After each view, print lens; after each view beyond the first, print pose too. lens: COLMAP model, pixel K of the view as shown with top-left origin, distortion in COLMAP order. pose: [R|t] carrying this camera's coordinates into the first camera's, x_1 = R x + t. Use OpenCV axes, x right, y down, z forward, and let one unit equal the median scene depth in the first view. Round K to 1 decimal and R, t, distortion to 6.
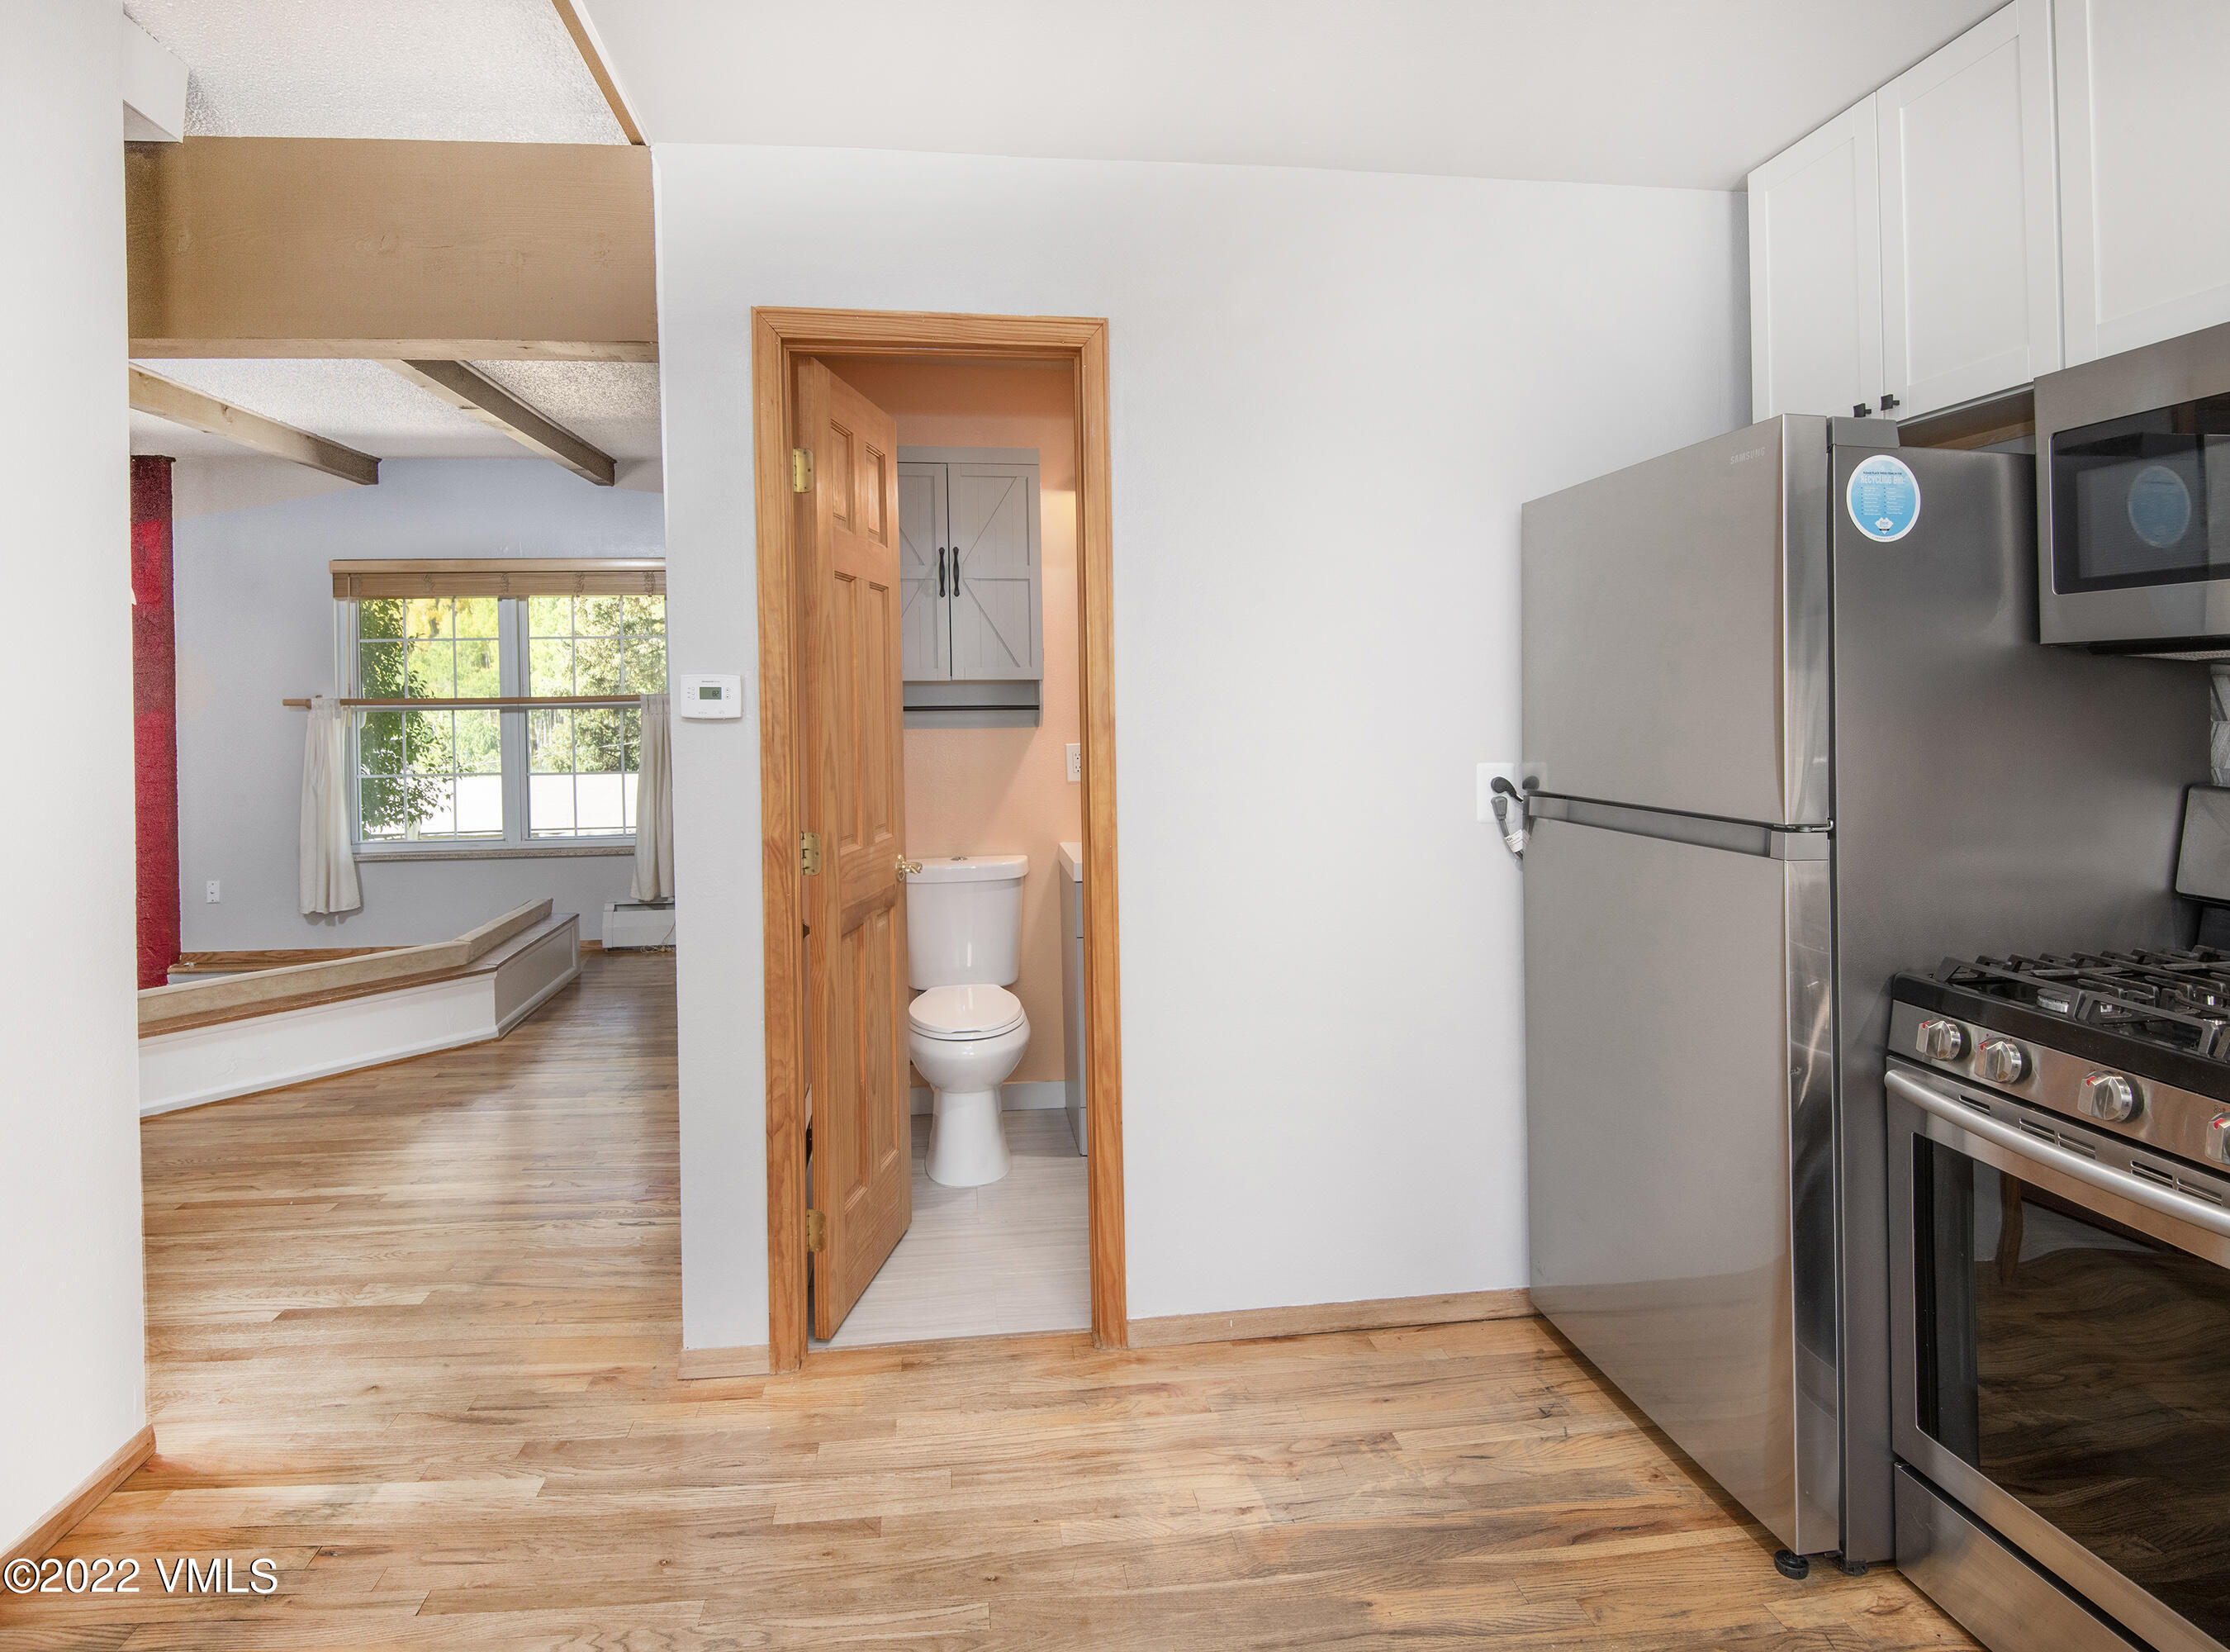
lens RADIAL K [[1275.5, 0, 1122.7], [0, 1275.5, 725.2], [0, 0, 1]] dist [0.039826, -0.034526]
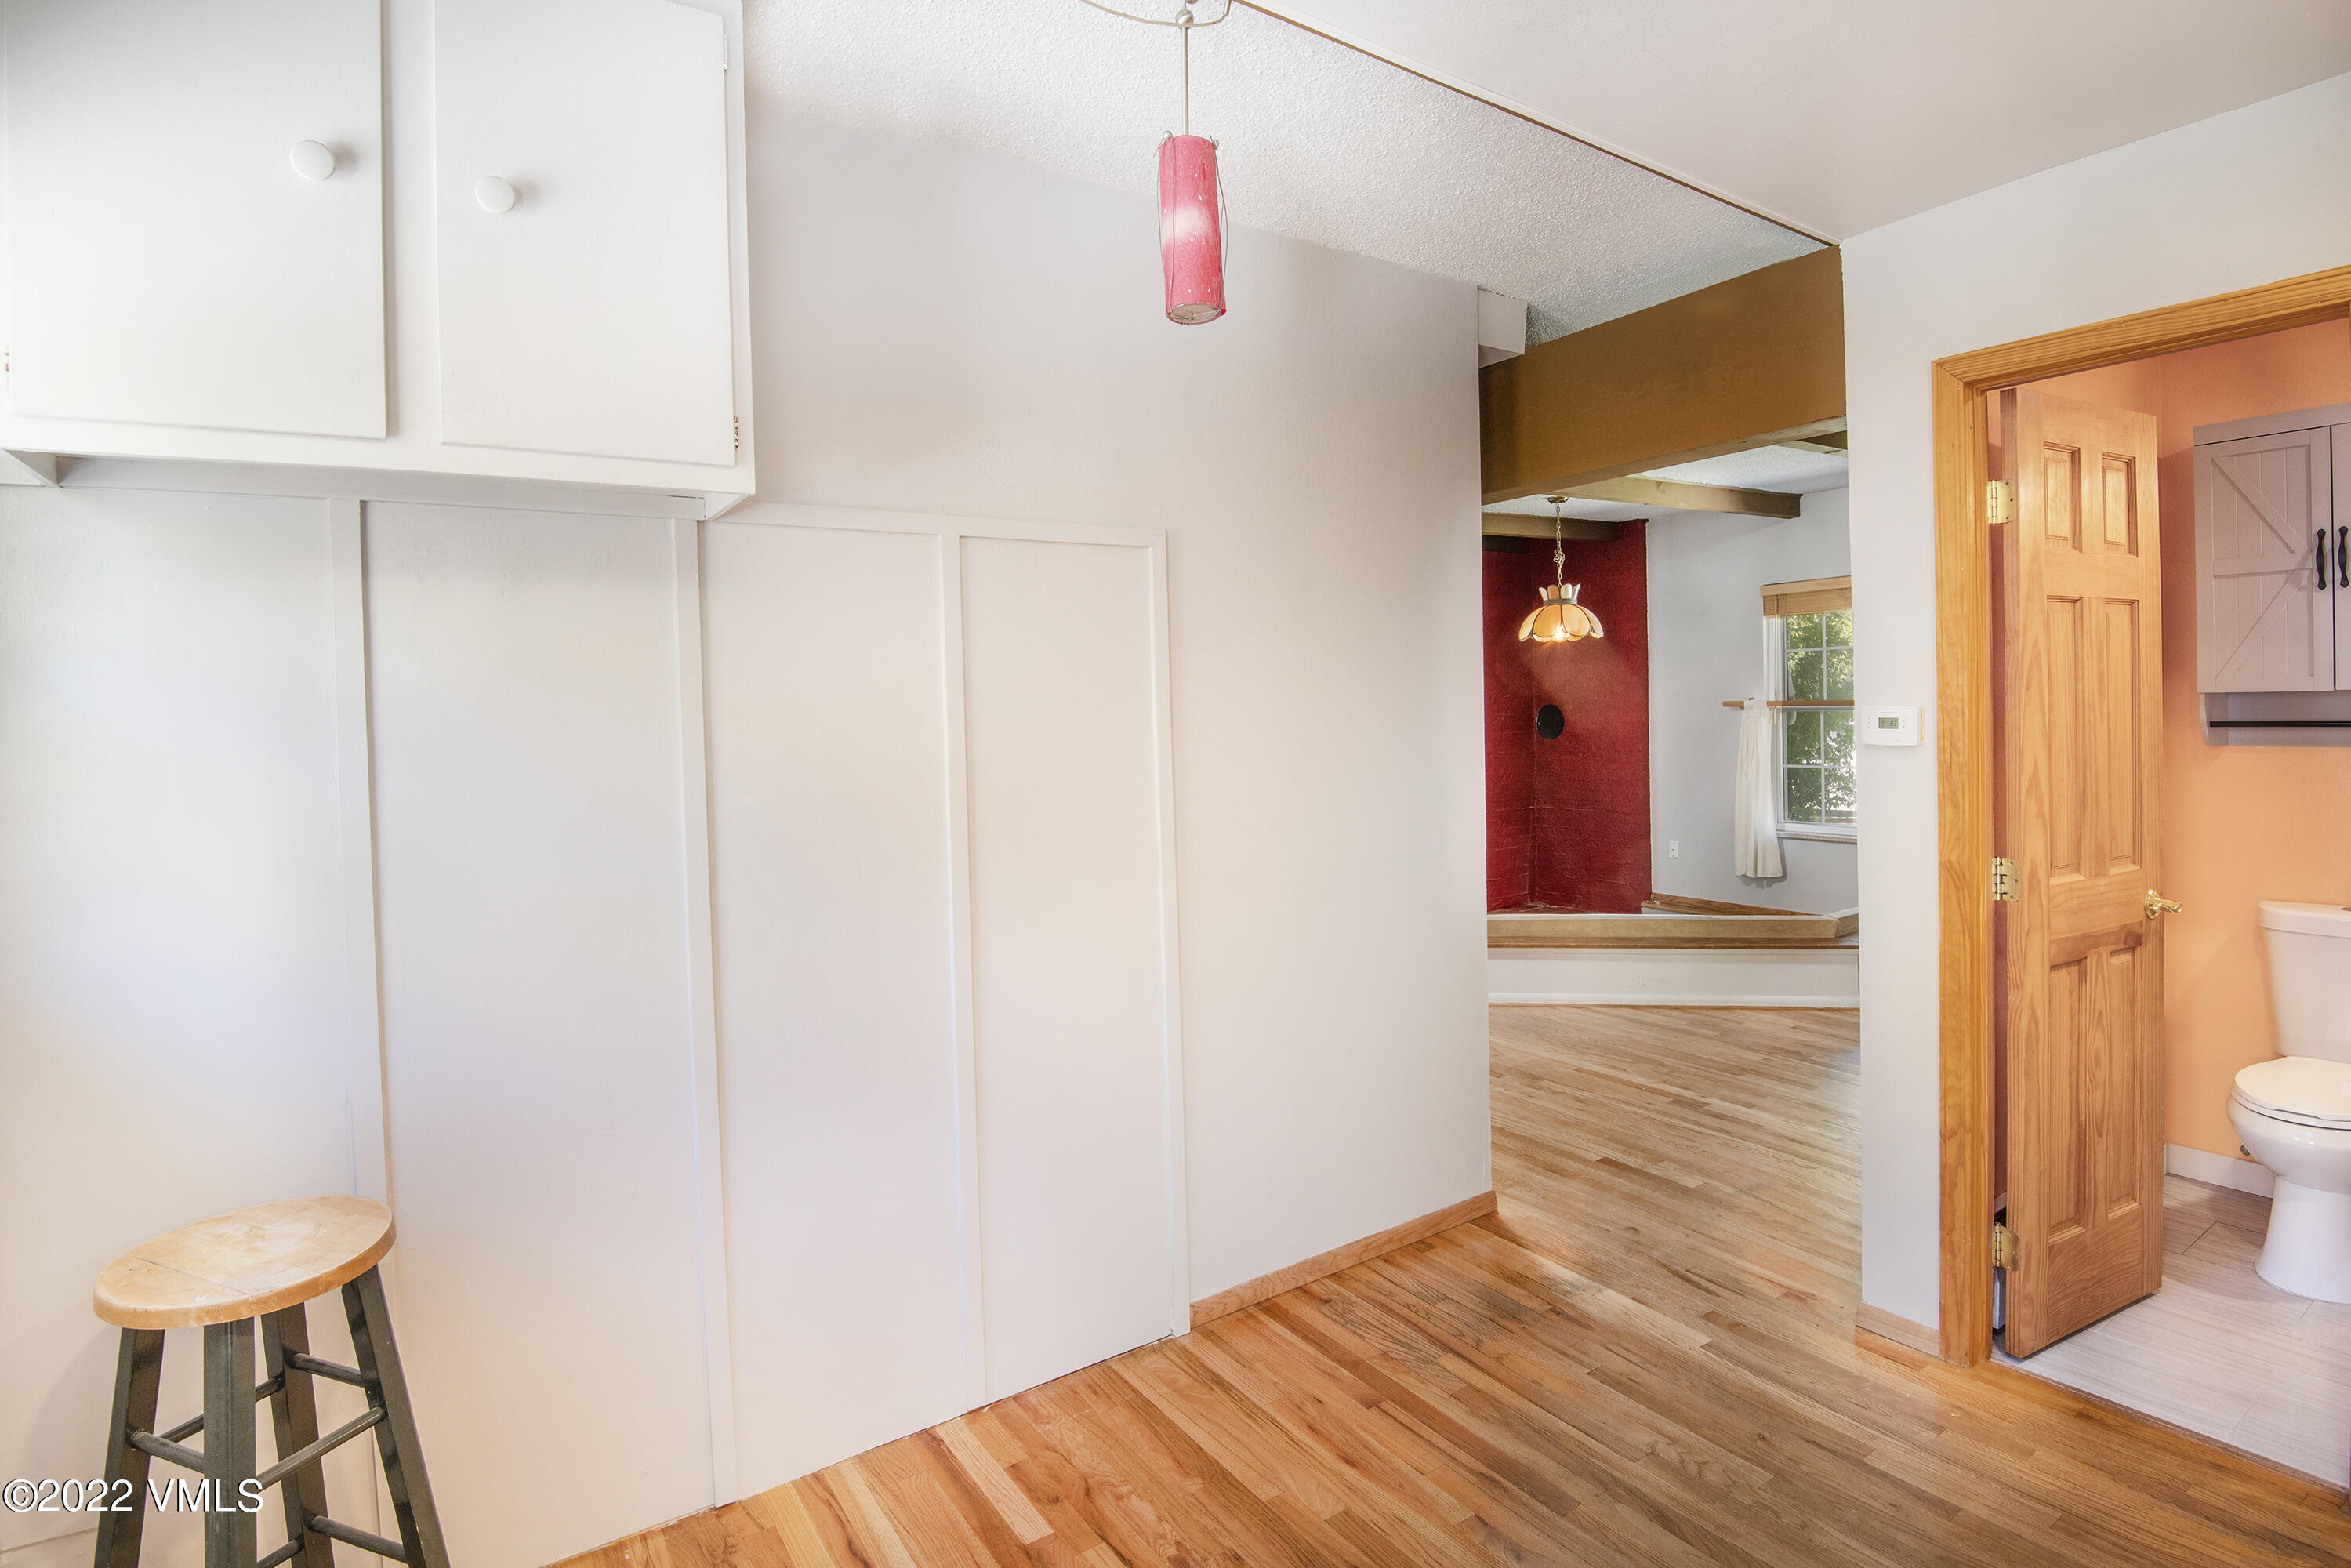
lens RADIAL K [[1116.7, 0, 1177.3], [0, 1116.7, 742.6], [0, 0, 1]] dist [-0.002725, -0.001375]
pose [[0.508269, 0.018147, -0.861007, 0.191732], [-0.001368, 0.999794, 0.020265, -0.026618], [0.861197, -0.009122, 0.508189, -0.013894]]
